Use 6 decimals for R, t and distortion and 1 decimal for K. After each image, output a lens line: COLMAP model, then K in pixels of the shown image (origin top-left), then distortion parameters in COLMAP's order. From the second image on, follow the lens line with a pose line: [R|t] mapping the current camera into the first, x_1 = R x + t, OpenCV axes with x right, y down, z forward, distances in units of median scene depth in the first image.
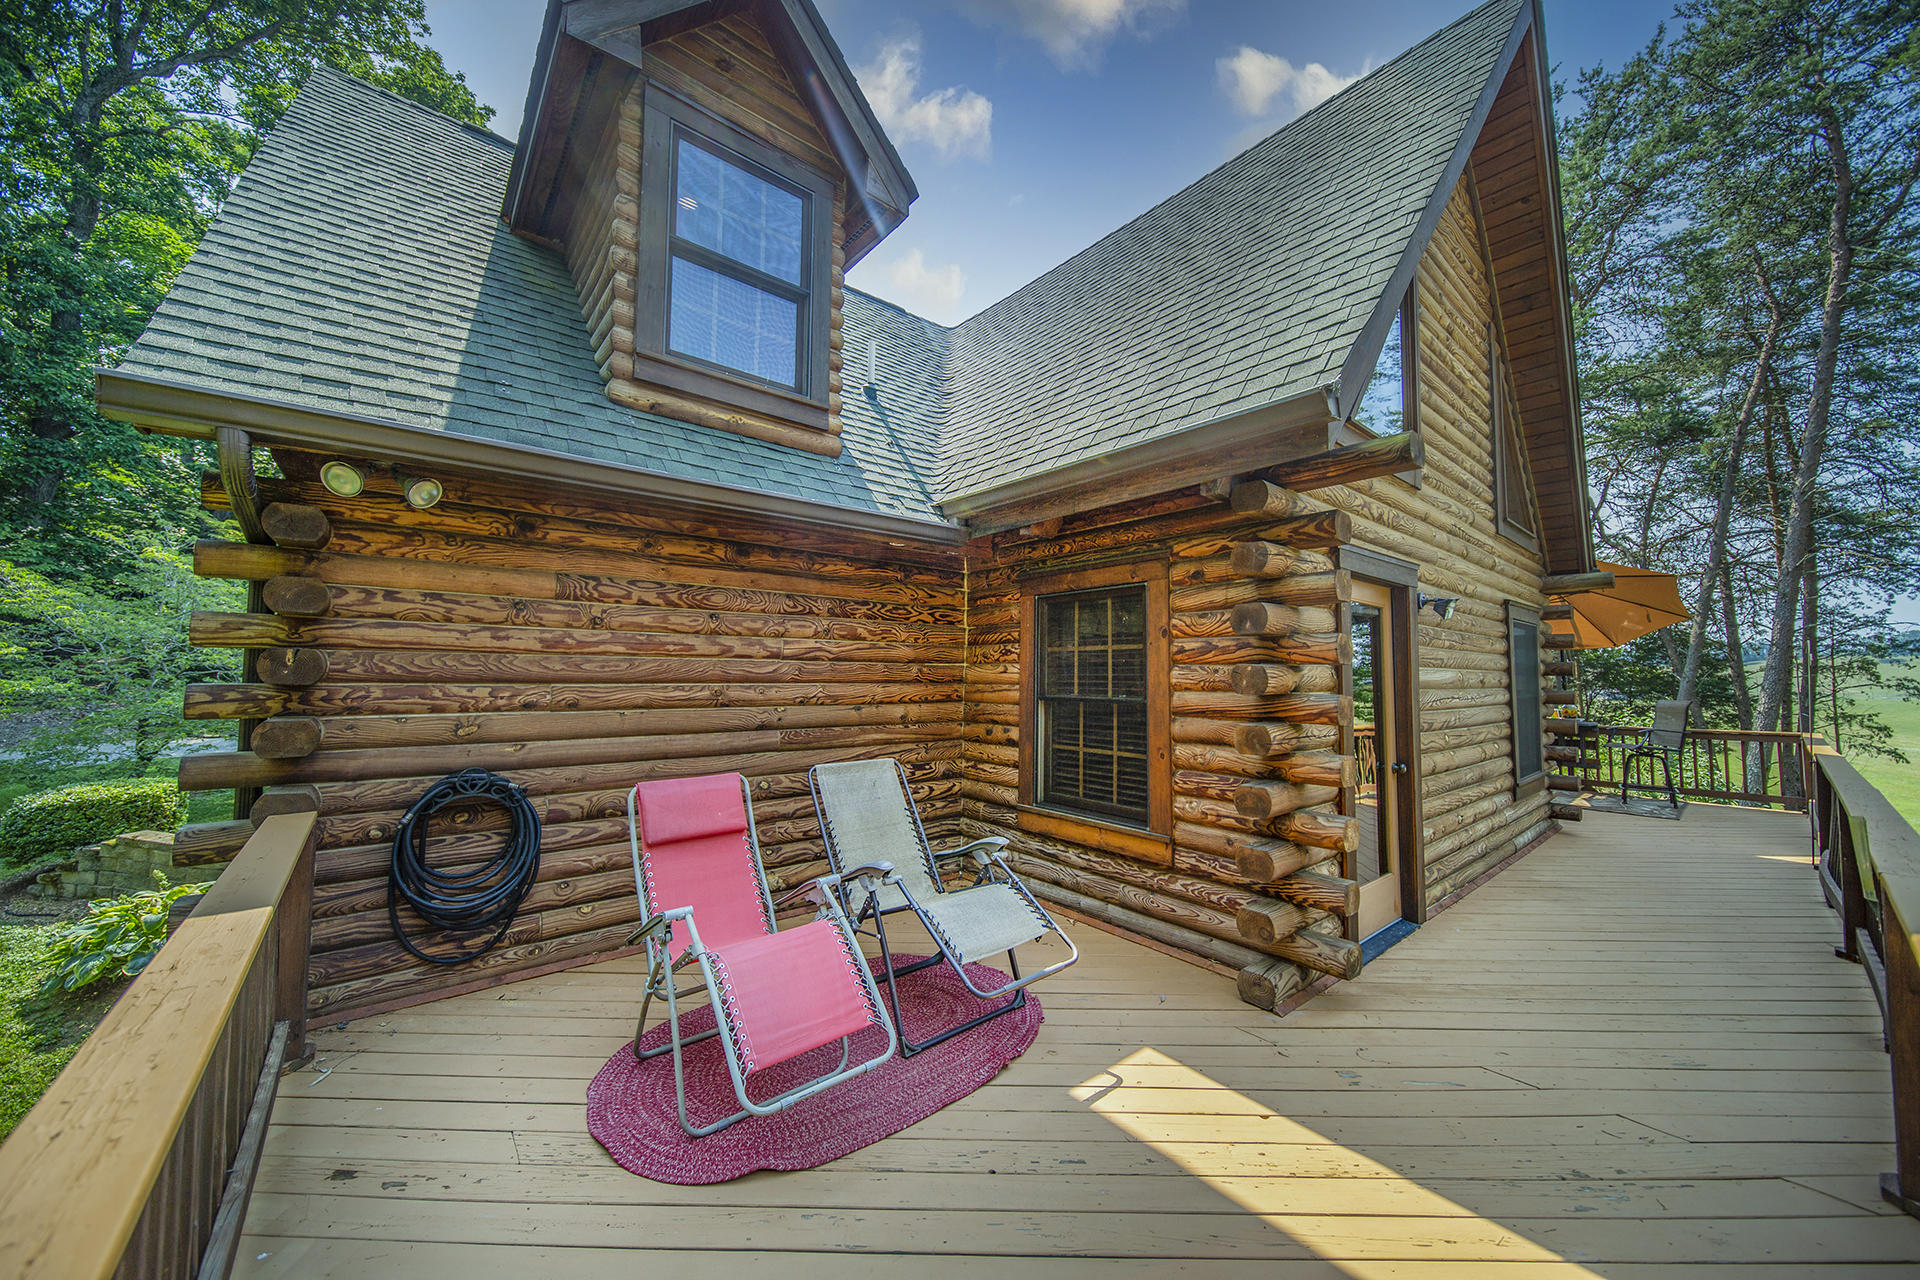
lens RADIAL K [[681.4, 0, 956.6], [0, 681.4, 641.0], [0, 0, 1]] dist [-0.000398, -0.000339]
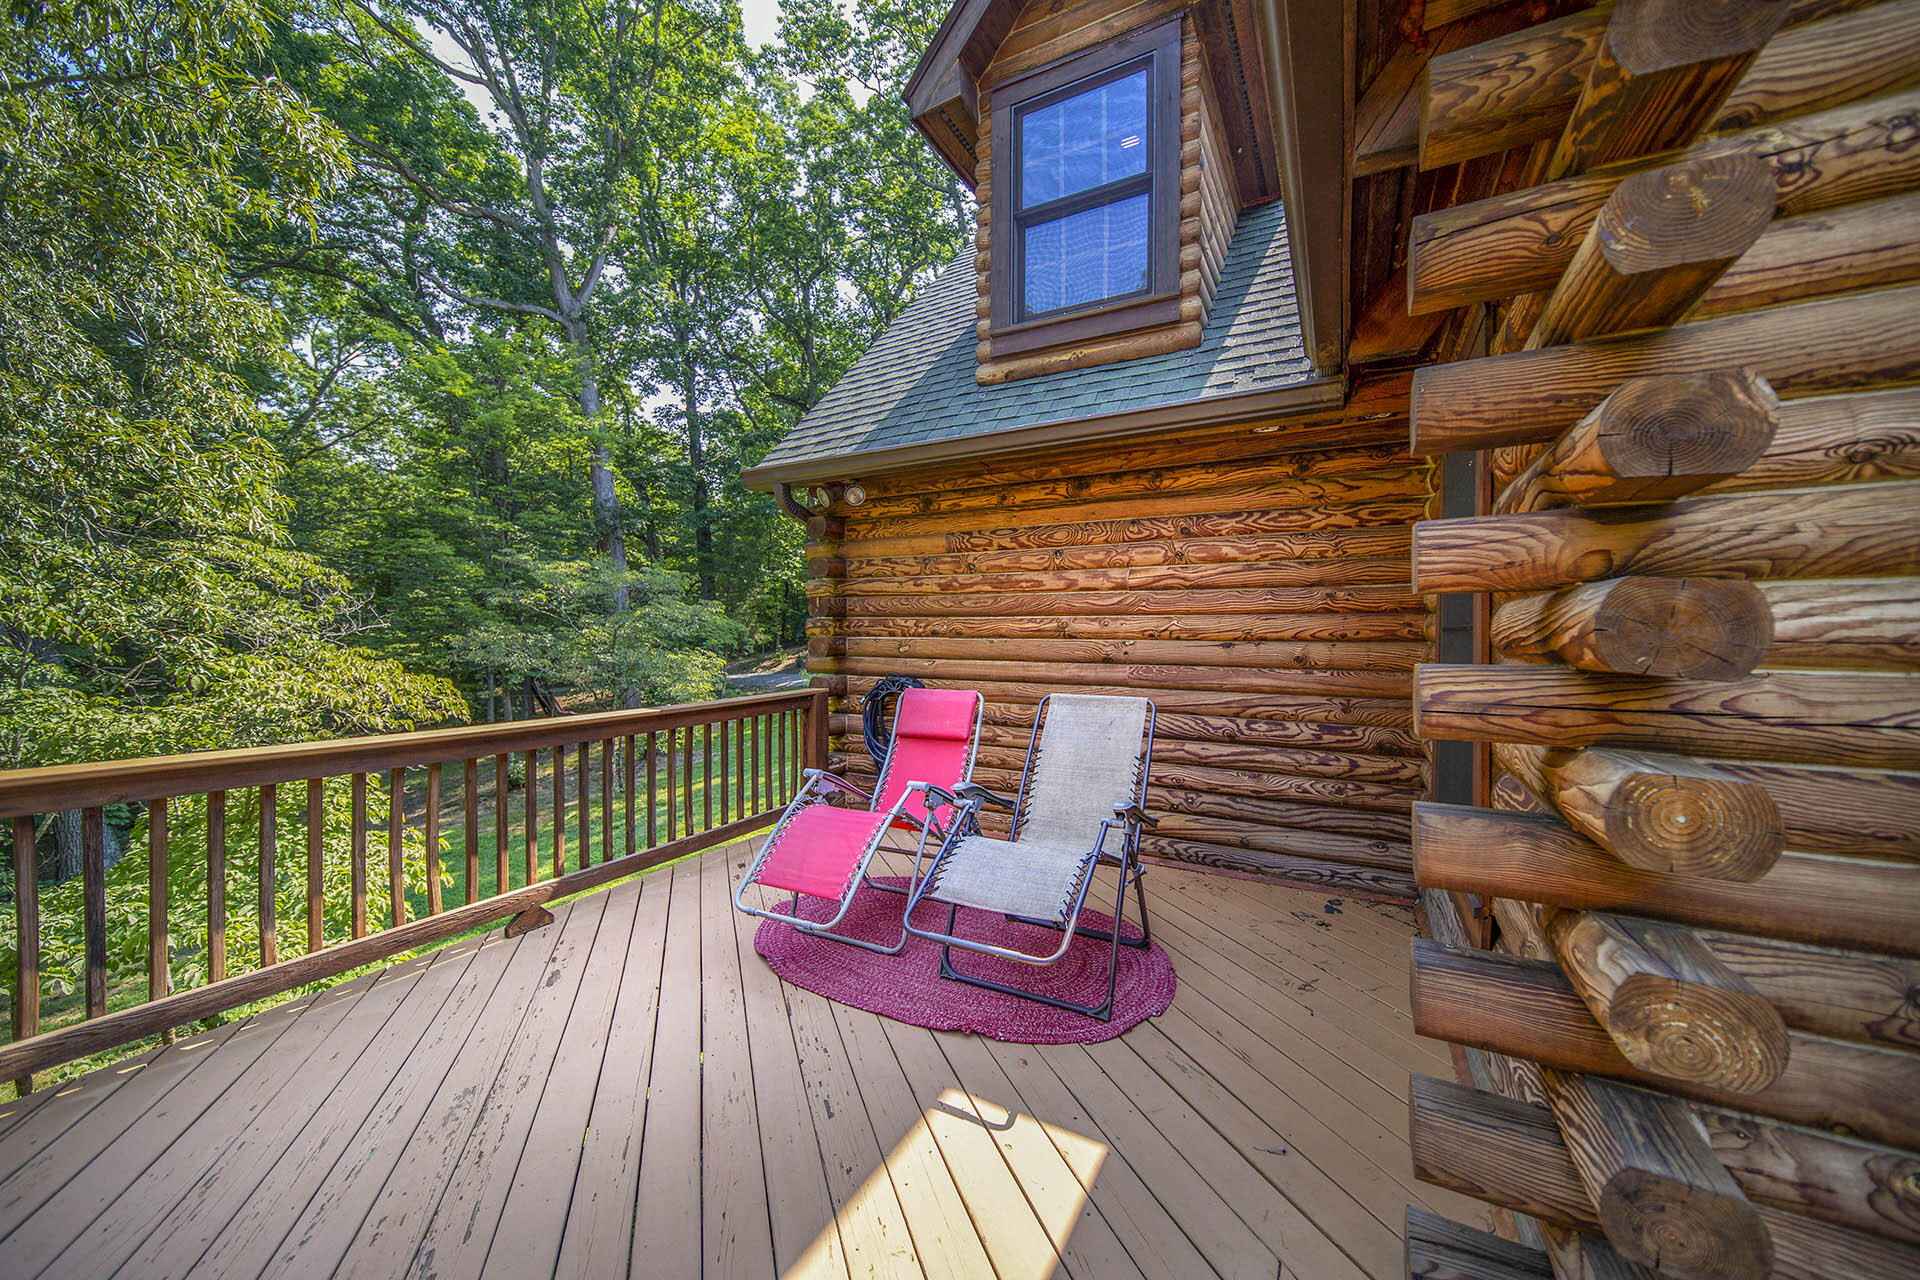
lens RADIAL K [[681.4, 0, 956.6], [0, 681.4, 641.0], [0, 0, 1]] dist [-0.000398, -0.000339]
pose [[0.374199, 0.007004, -0.927322, 0.566215], [0.045525, 0.998627, 0.025913, 0.066082], [0.926230, -0.051913, 0.373367, 0.450262]]
